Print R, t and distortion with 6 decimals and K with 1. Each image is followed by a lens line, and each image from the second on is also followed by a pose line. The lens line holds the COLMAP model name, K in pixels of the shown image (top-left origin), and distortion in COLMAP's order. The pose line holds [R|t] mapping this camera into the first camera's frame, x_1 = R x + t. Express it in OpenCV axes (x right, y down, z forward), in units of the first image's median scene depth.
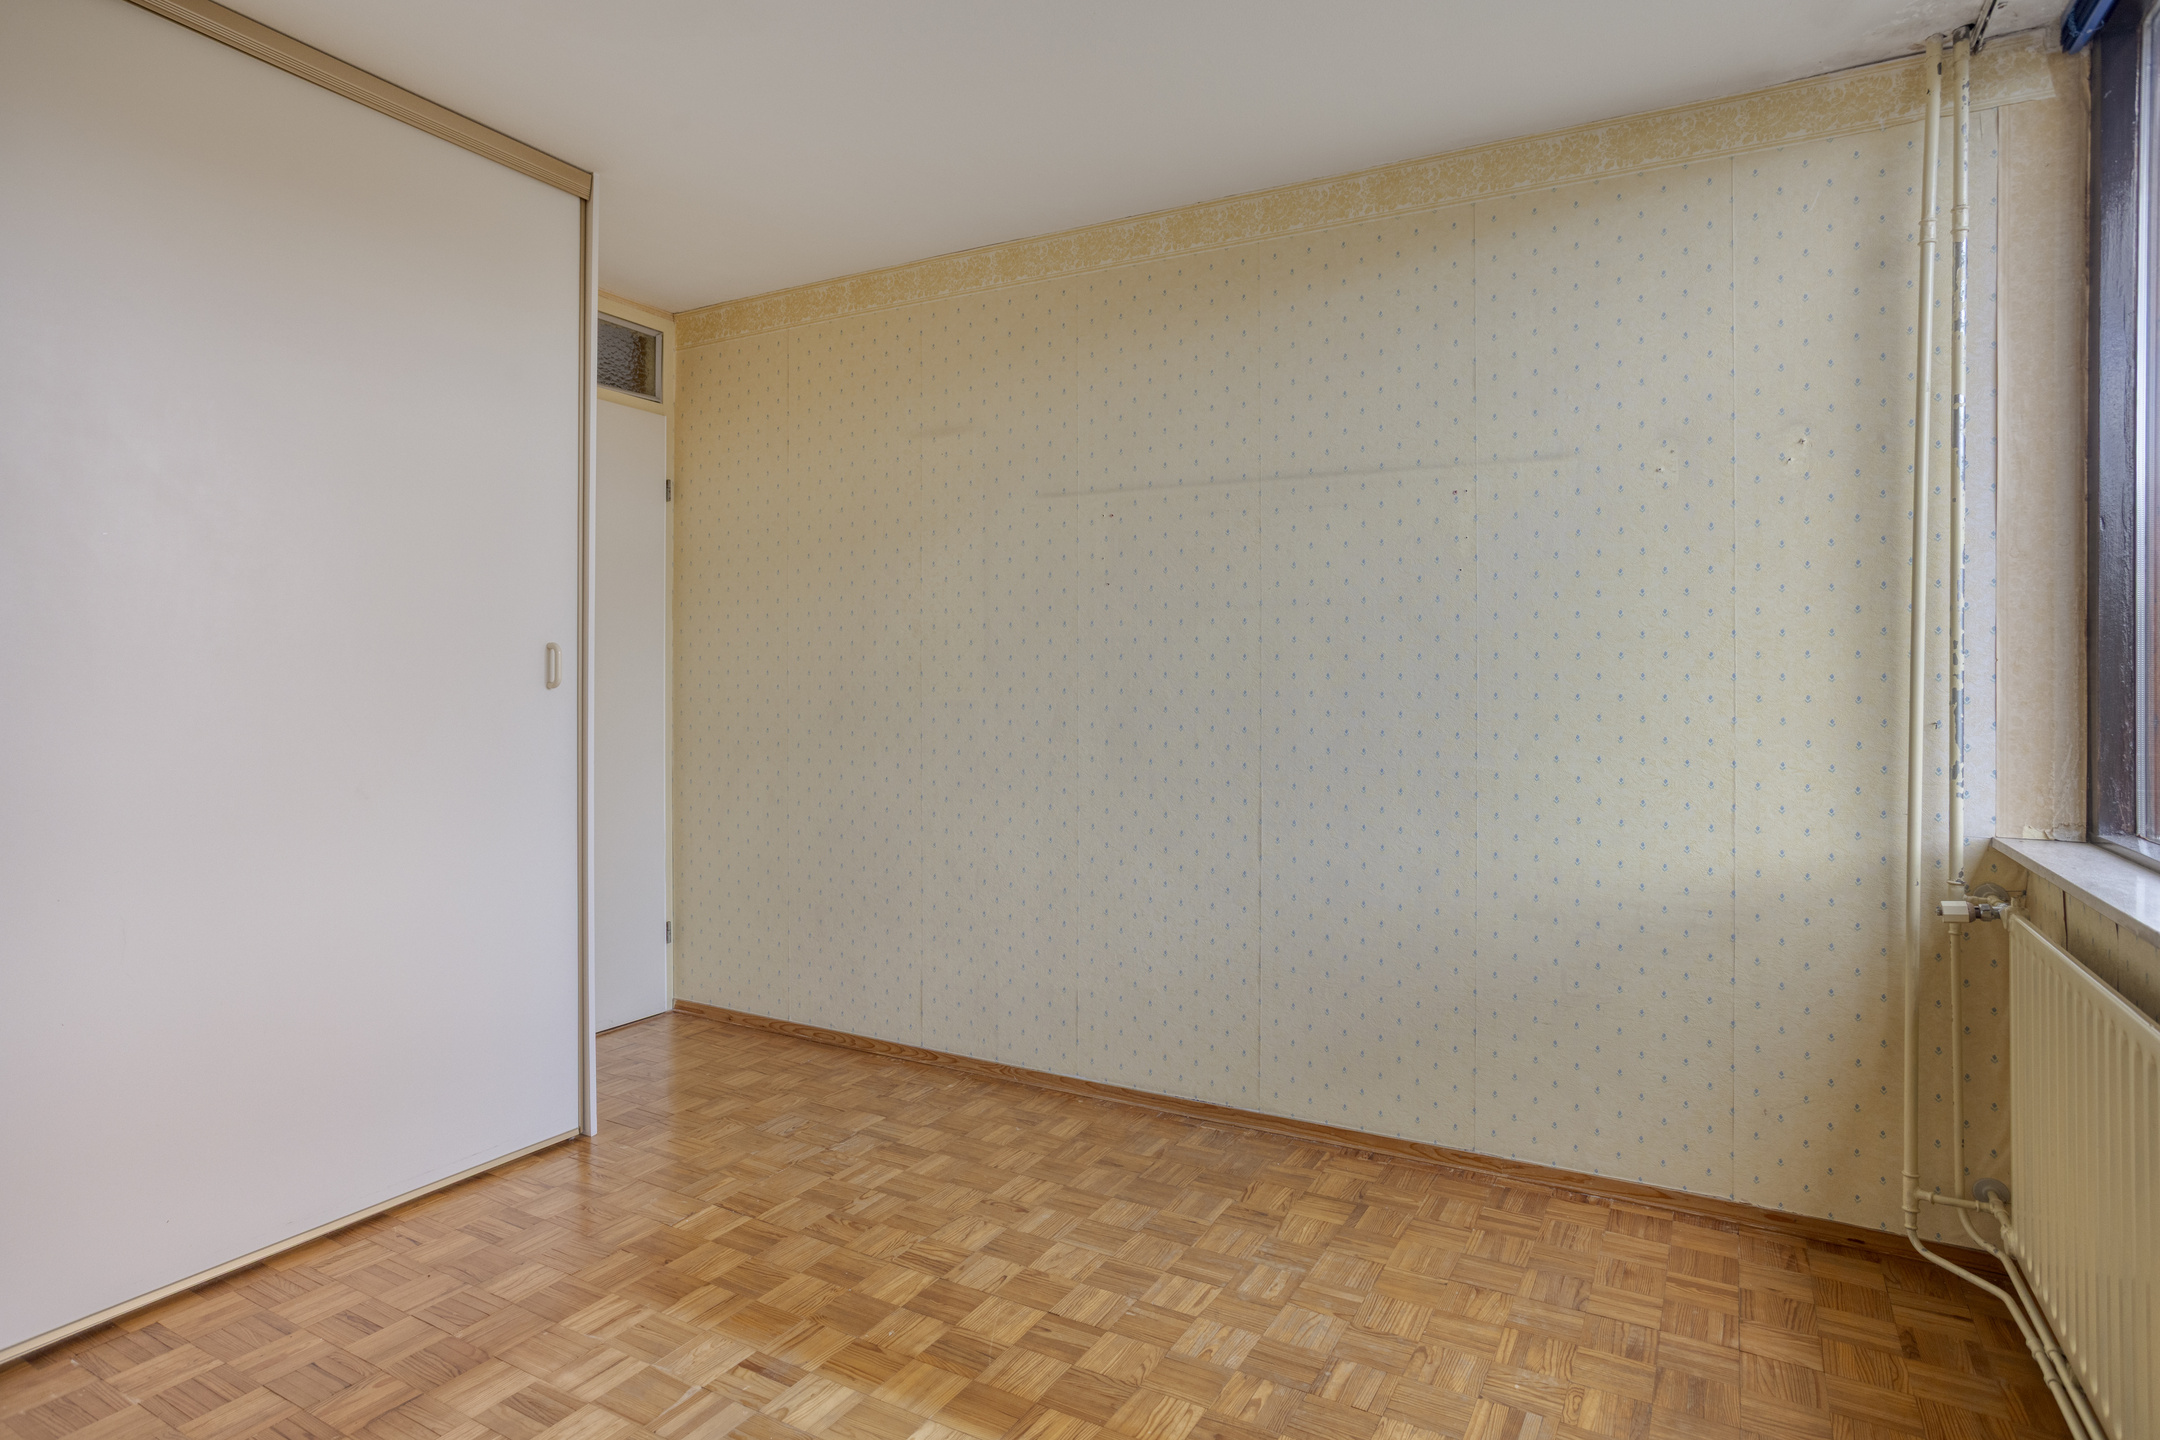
lens RADIAL K [[1193.9, 0, 1078.2], [0, 1193.9, 687.4], [0, 0, 1]] dist [-0.025507, 0.000835]
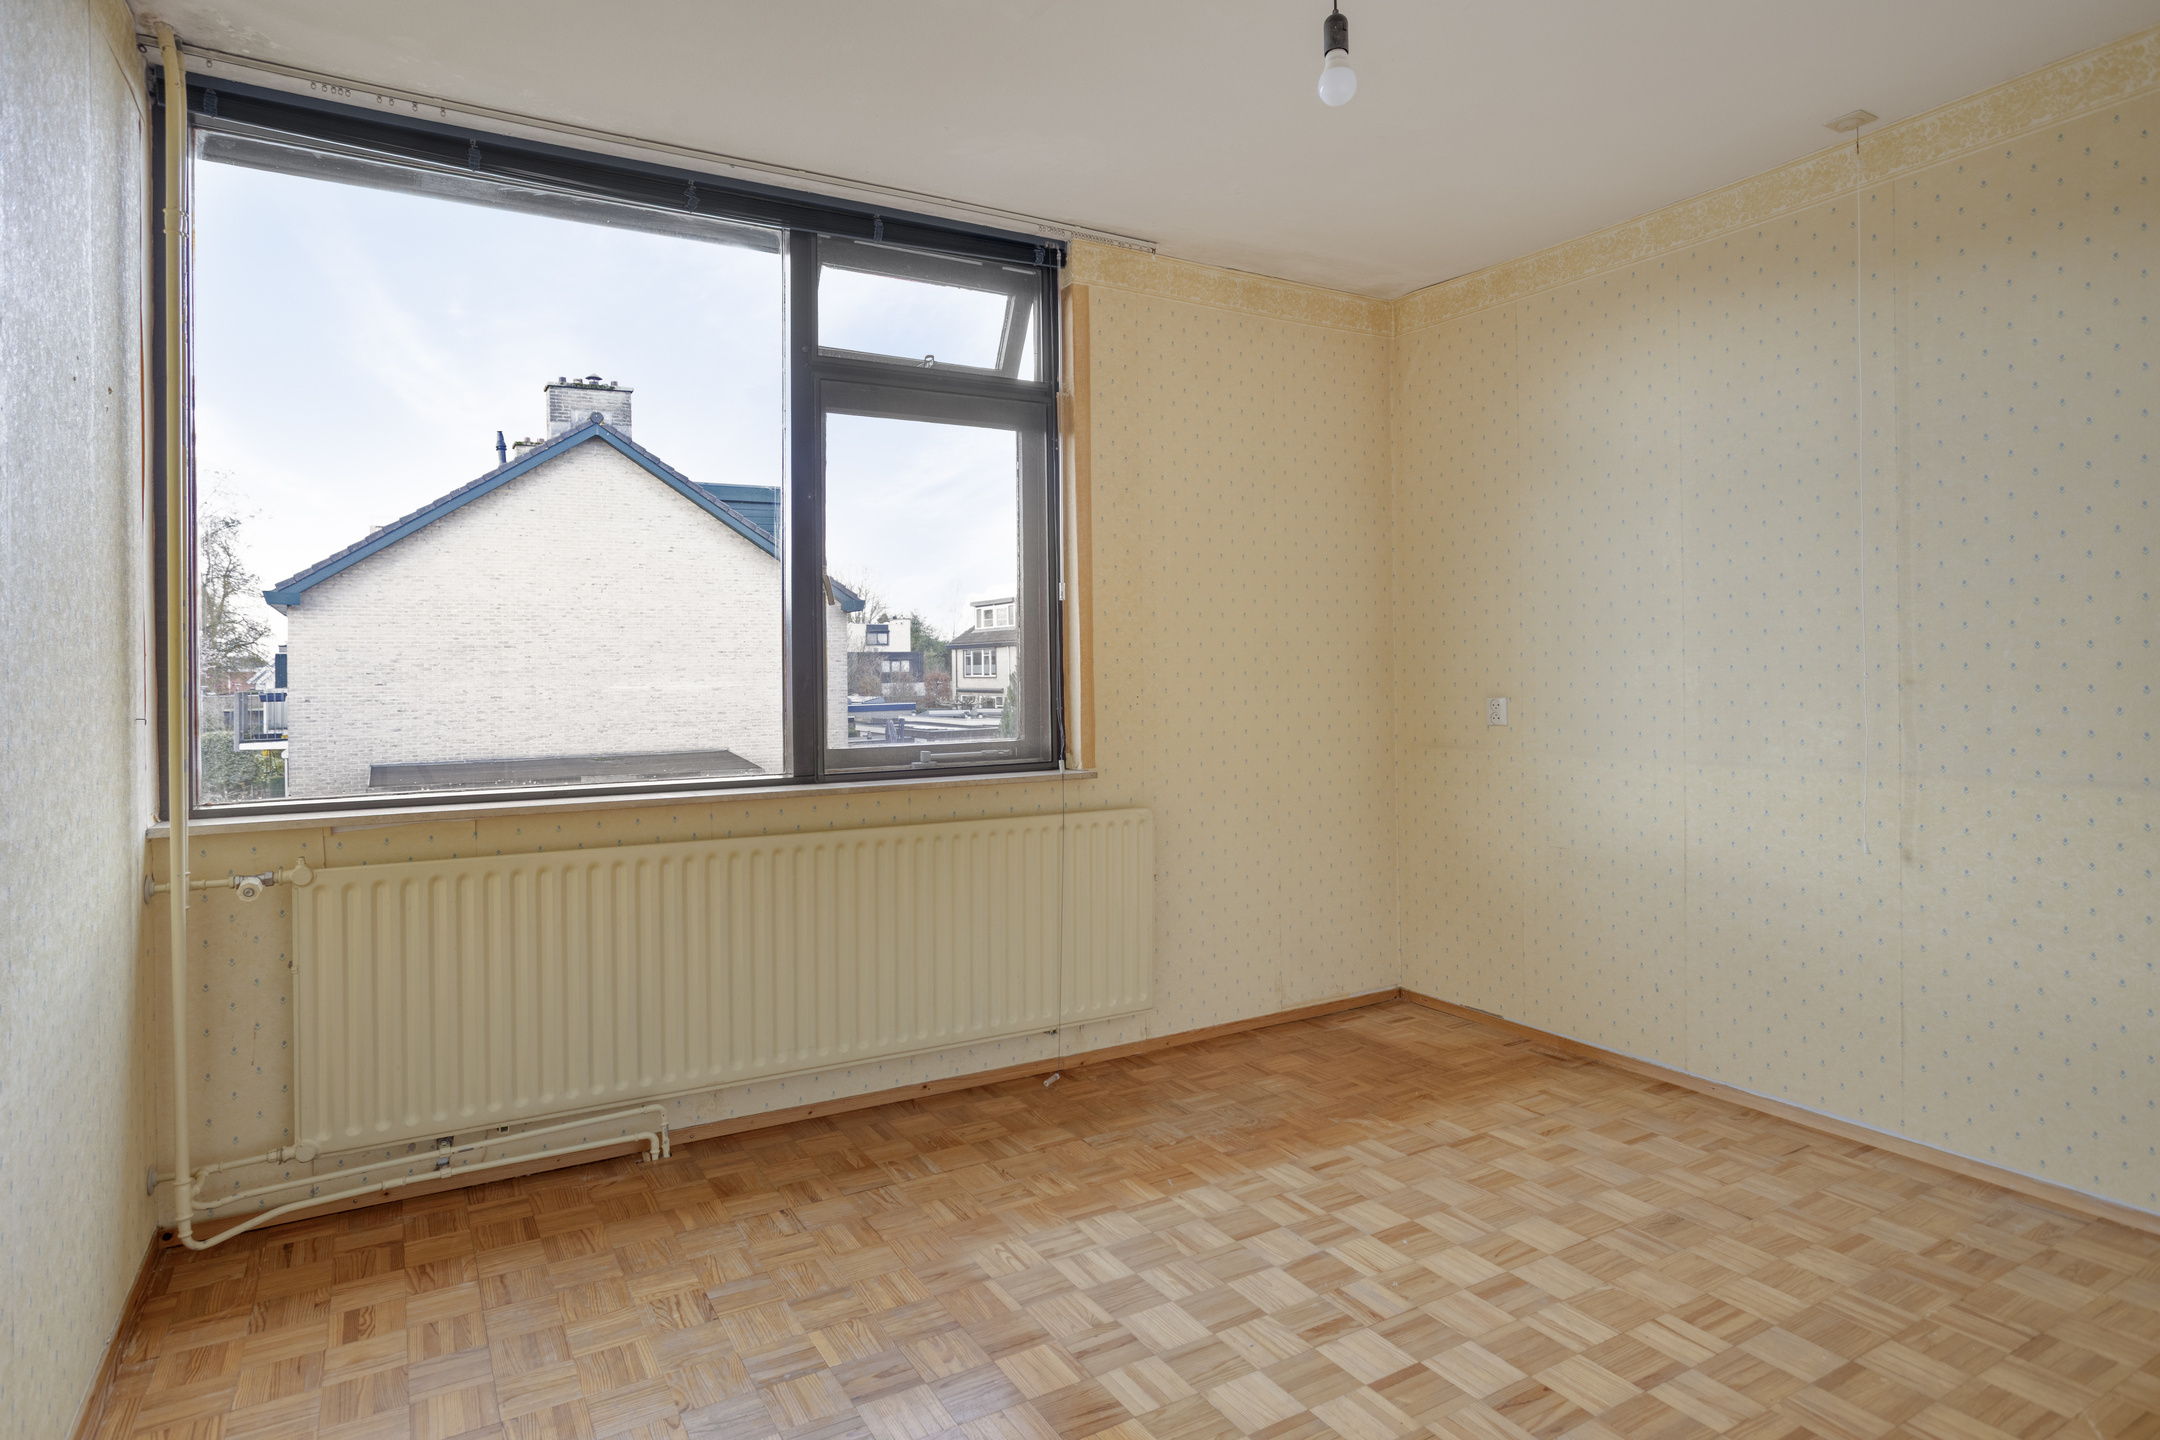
lens RADIAL K [[1193.9, 0, 1078.2], [0, 1193.9, 687.4], [0, 0, 1]] dist [-0.025507, 0.000835]
pose [[0.855245, 0.006292, -0.518185, 0.204992], [-0.006580, 0.999978, 0.001282, 0.003960], [0.518182, 0.002313, 0.855267, -0.120499]]
